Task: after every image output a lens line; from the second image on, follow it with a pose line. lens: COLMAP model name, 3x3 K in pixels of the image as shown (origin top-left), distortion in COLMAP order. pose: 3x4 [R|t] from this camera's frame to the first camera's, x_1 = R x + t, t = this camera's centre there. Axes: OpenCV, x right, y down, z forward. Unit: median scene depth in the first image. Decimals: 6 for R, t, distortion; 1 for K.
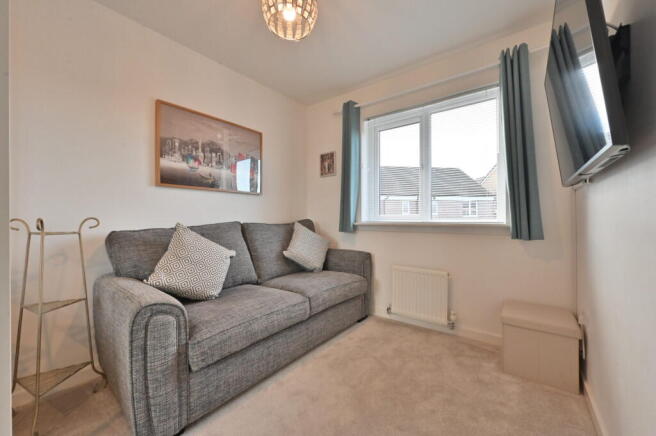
lens RADIAL K [[255.4, 0, 327.0], [0, 255.4, 218.2], [0, 0, 1]] dist [0.000721, -0.000074]
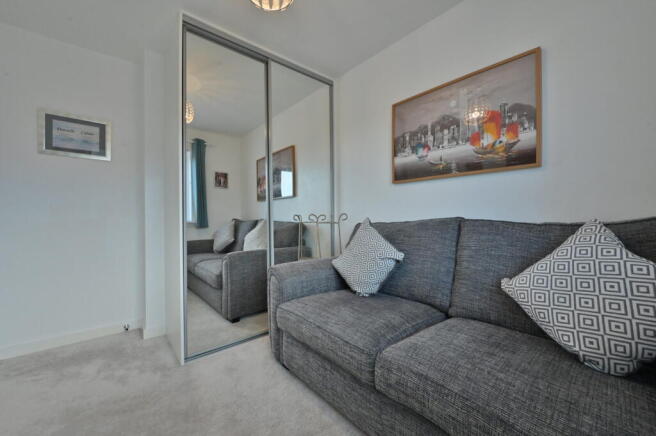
lens RADIAL K [[255.4, 0, 328.0], [0, 255.4, 216.1], [0, 0, 1]] dist [0.000721, -0.000074]
pose [[-0.190212, 0.004130, -0.981734, 0.417535], [0.006133, 0.999977, 0.003019, 0.005350], [0.981724, -0.005446, -0.190233, 0.839503]]
